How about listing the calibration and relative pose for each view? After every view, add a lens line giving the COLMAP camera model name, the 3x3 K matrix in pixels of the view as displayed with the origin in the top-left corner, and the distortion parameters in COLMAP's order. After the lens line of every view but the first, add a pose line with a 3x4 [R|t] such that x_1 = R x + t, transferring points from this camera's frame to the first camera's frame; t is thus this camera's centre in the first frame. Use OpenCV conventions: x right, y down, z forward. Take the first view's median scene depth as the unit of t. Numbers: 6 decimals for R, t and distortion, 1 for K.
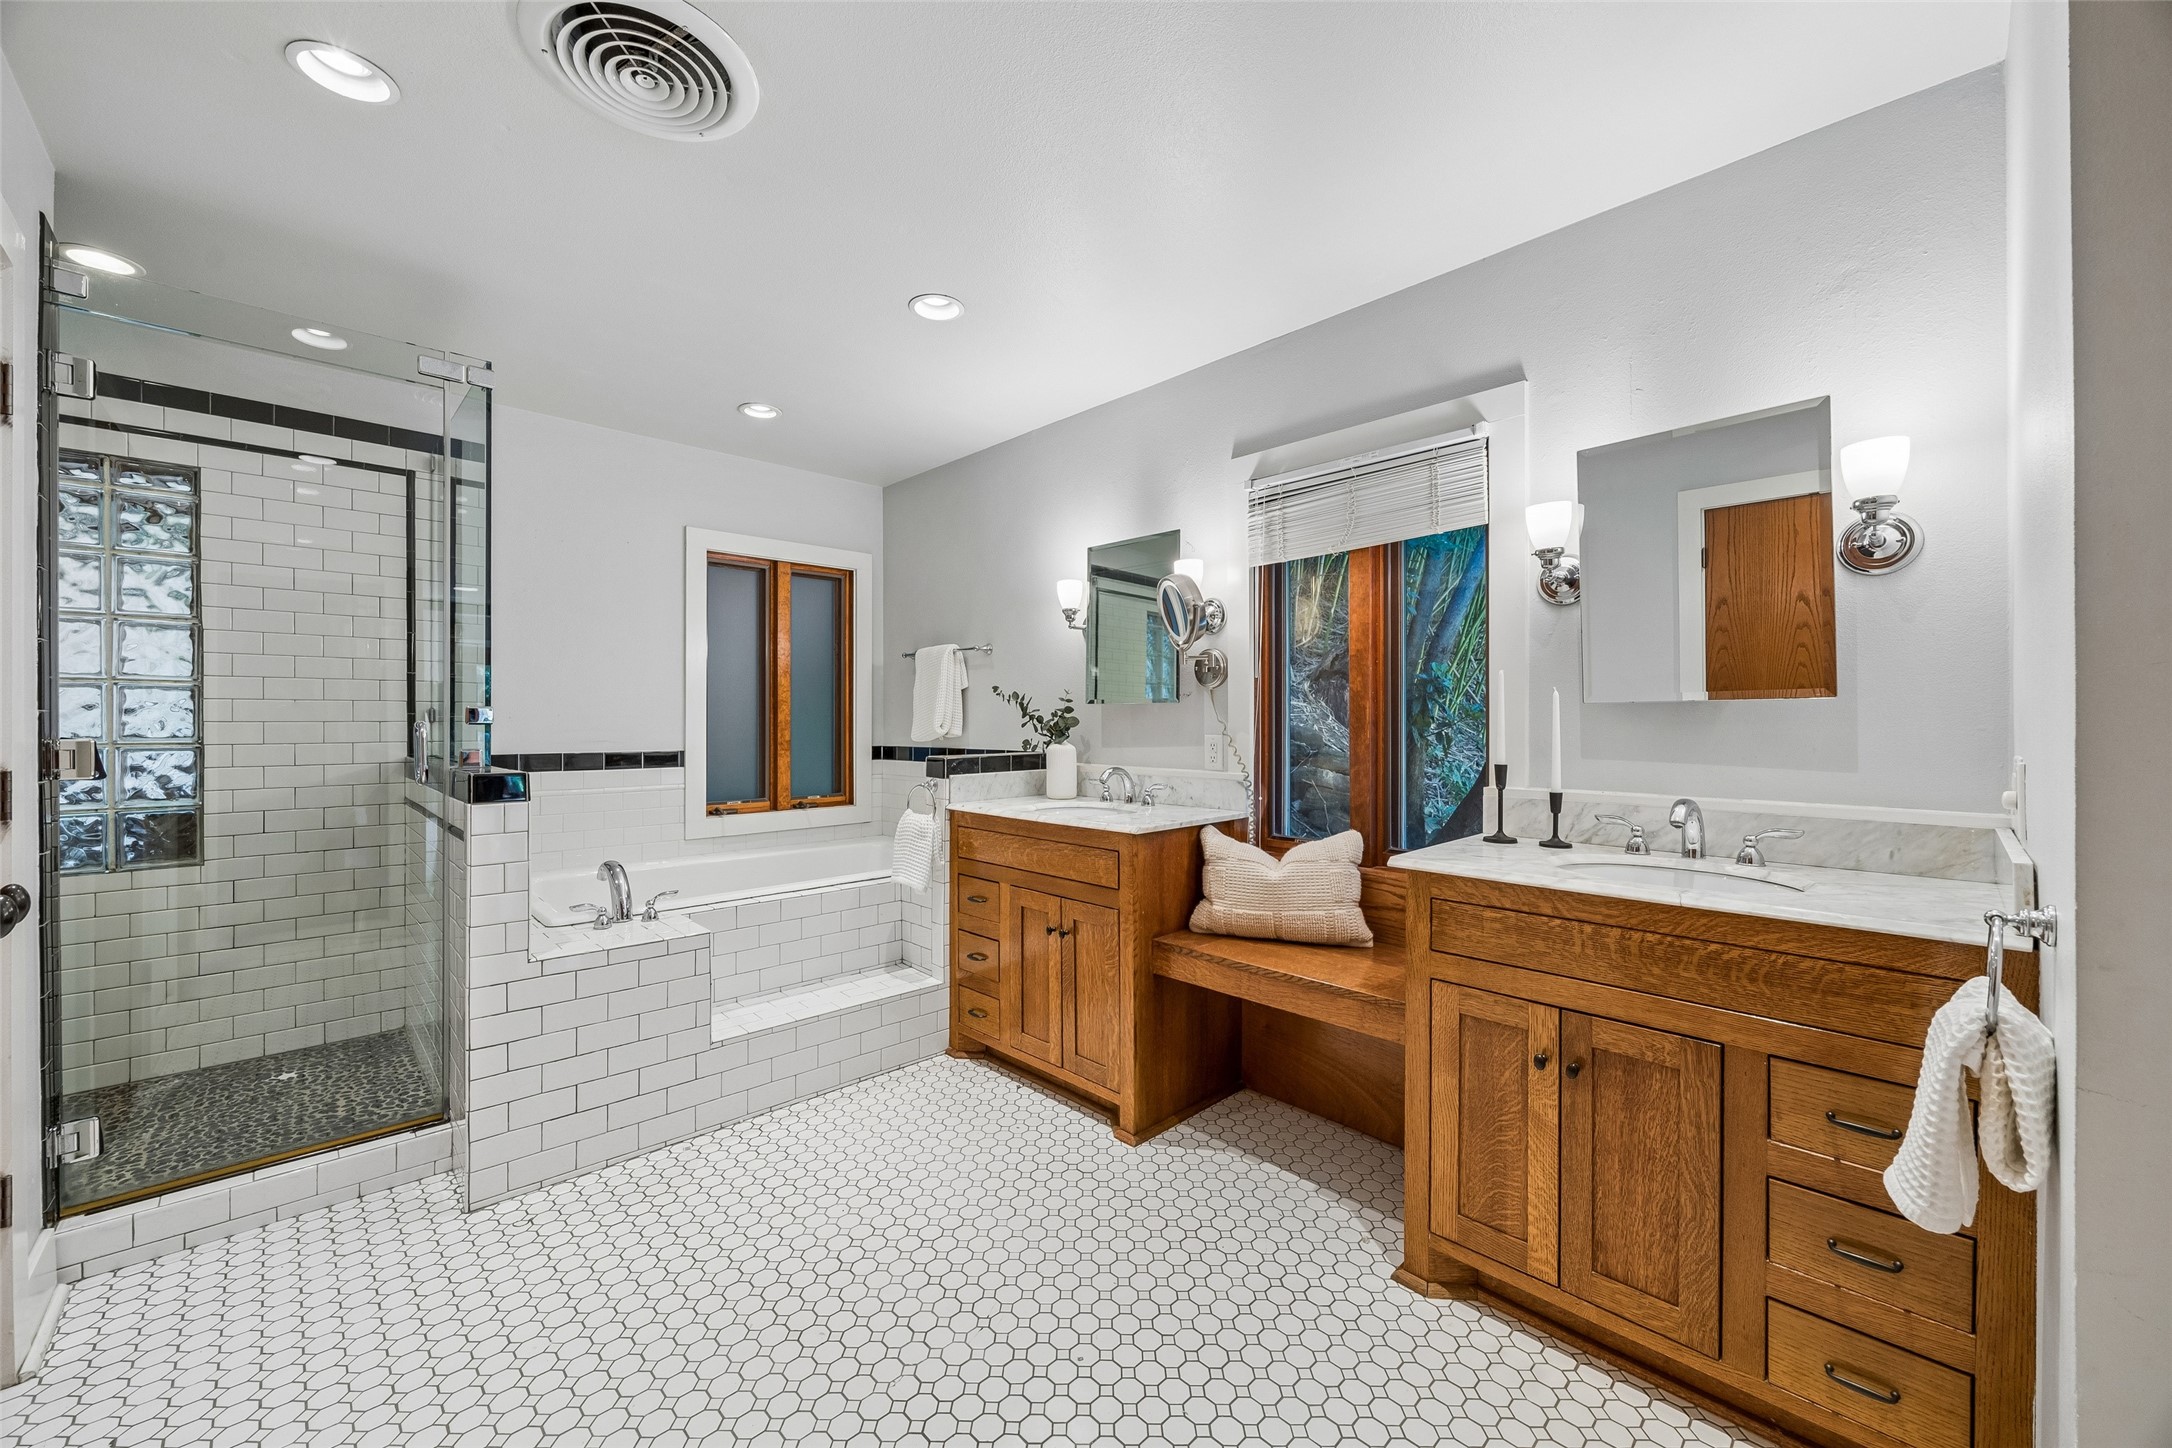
lens RADIAL K [[835.9, 0, 1079.2], [0, 835.9, 712.4], [0, 0, 1]] dist [-0.001035, -0.000482]
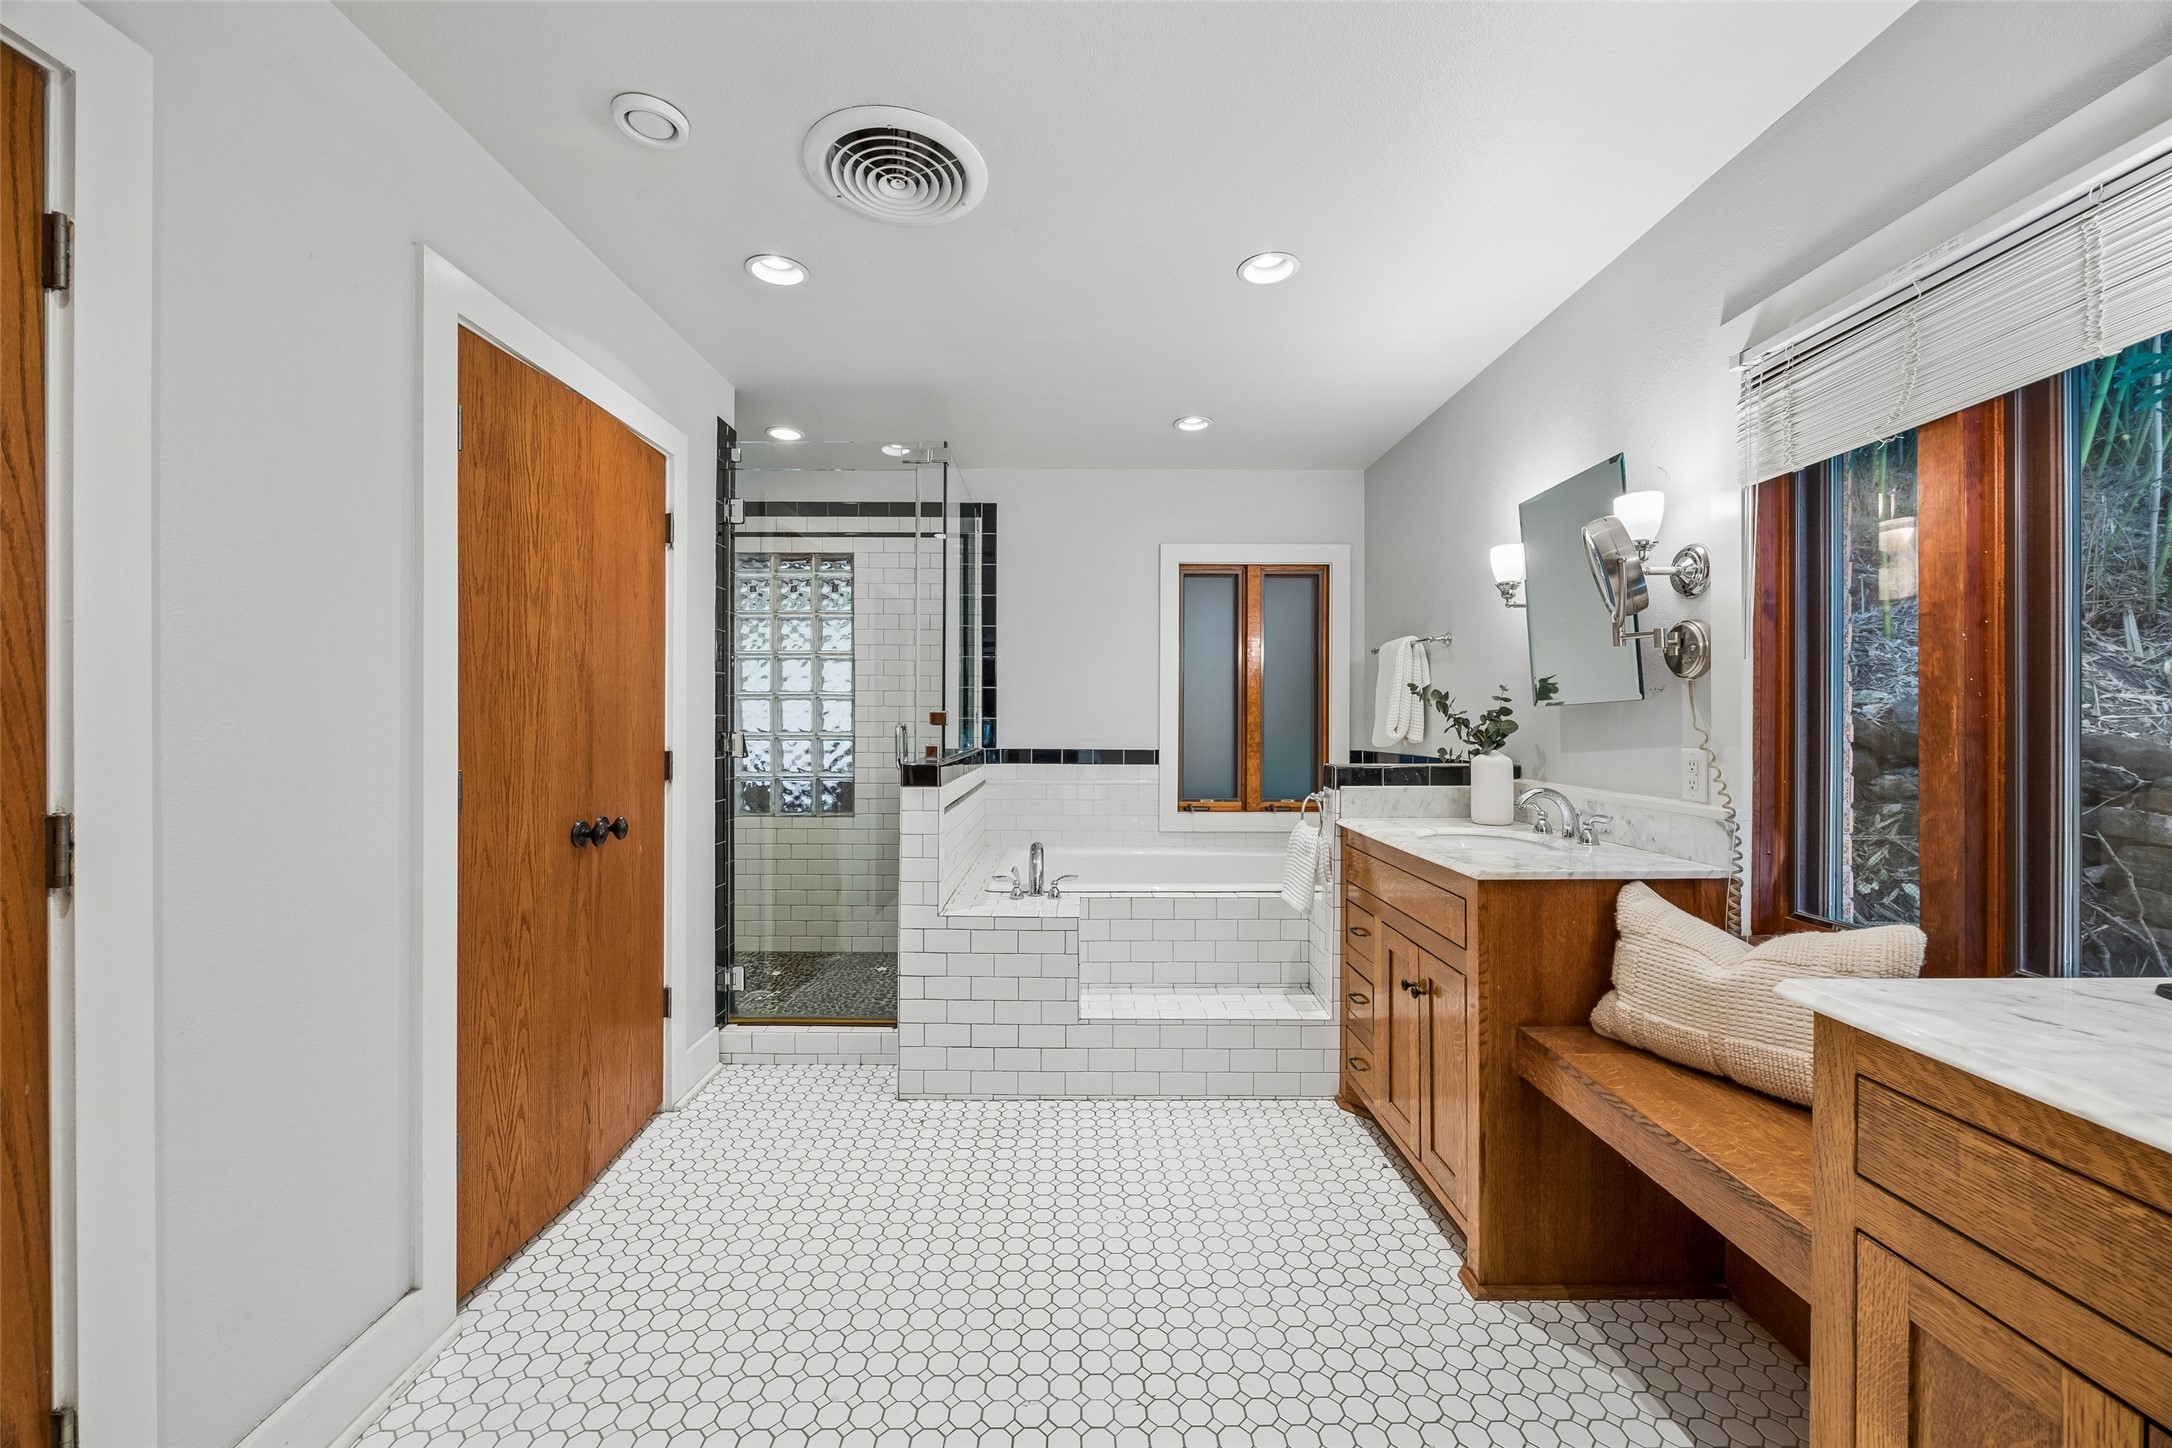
lens RADIAL K [[835.9, 0, 1079.2], [0, 835.9, 712.4], [0, 0, 1]] dist [-0.001035, -0.000482]
pose [[0.722186, -0.002761, -0.691694, 0.283839], [0.002538, 0.999996, -0.001342, -0.002477], [0.691695, -0.000786, 0.722190, 0.190882]]
